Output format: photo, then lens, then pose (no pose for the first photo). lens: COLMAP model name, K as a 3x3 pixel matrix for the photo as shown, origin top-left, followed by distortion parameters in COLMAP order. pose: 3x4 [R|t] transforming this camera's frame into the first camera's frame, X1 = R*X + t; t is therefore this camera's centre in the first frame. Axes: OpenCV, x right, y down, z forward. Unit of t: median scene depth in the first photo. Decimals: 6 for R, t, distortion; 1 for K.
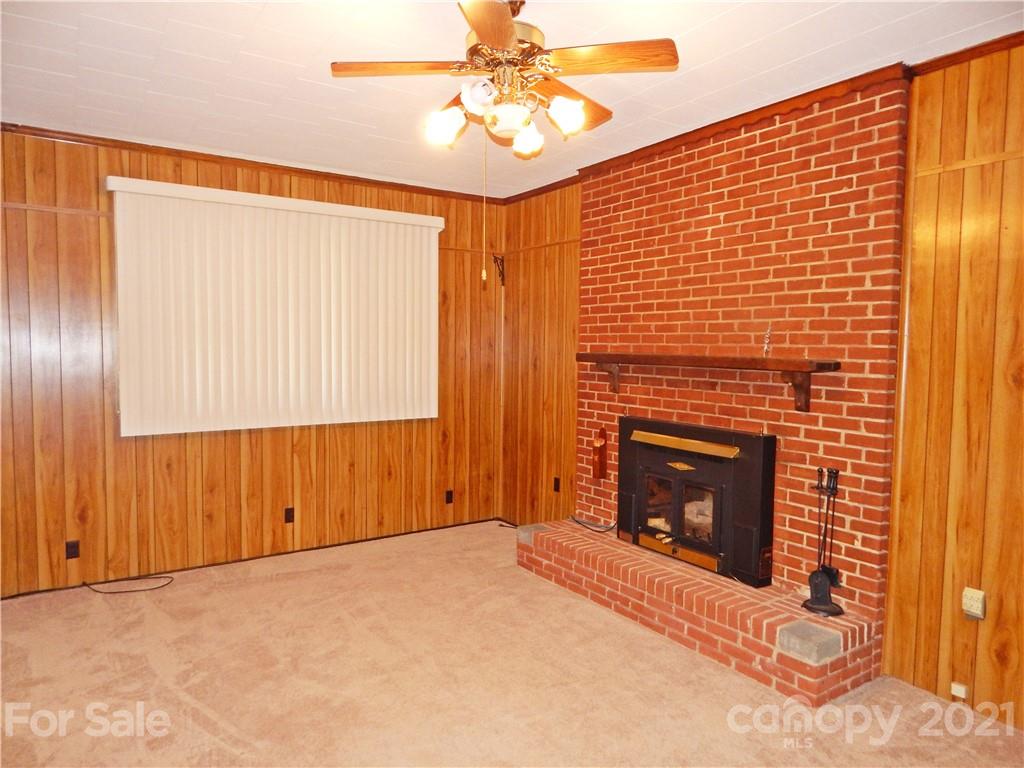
lens RADIAL K [[685.5, 0, 521.1], [0, 685.5, 385.6], [0, 0, 1]] dist [0.006735, 0.000104]
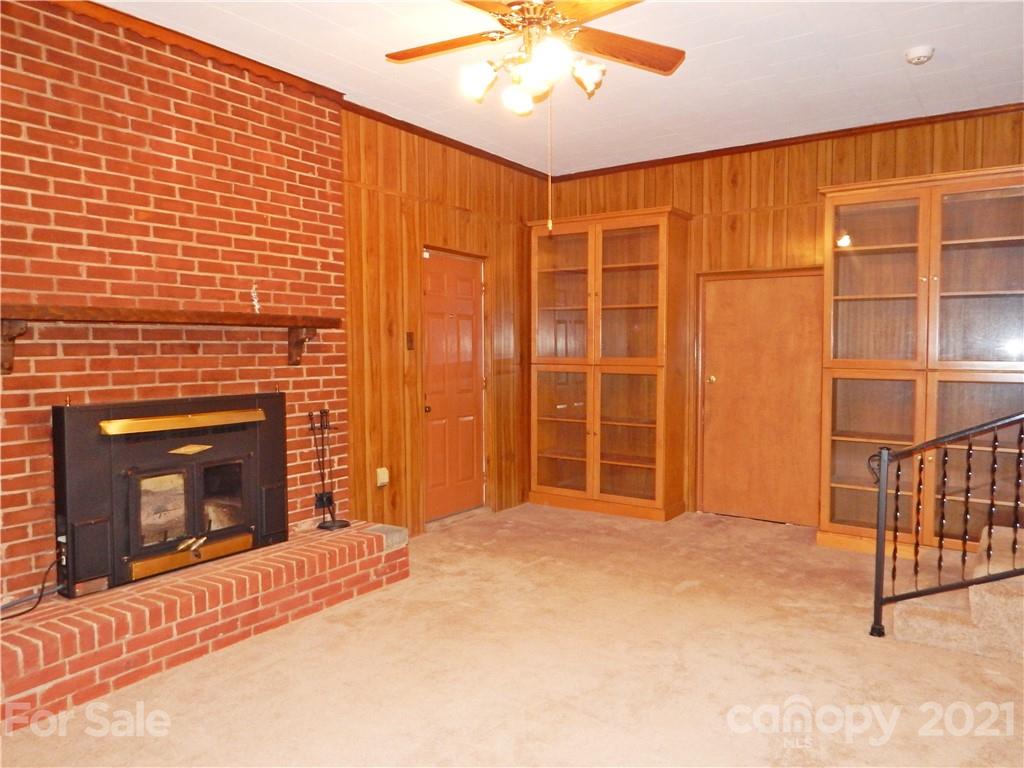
lens RADIAL K [[685.5, 0, 521.1], [0, 685.5, 385.6], [0, 0, 1]] dist [0.006735, 0.000104]
pose [[-0.345849, -0.070187, 0.935662, -0.739146], [0.054227, 0.994036, 0.094610, -0.014227], [-0.936722, 0.083459, -0.339980, 1.024078]]
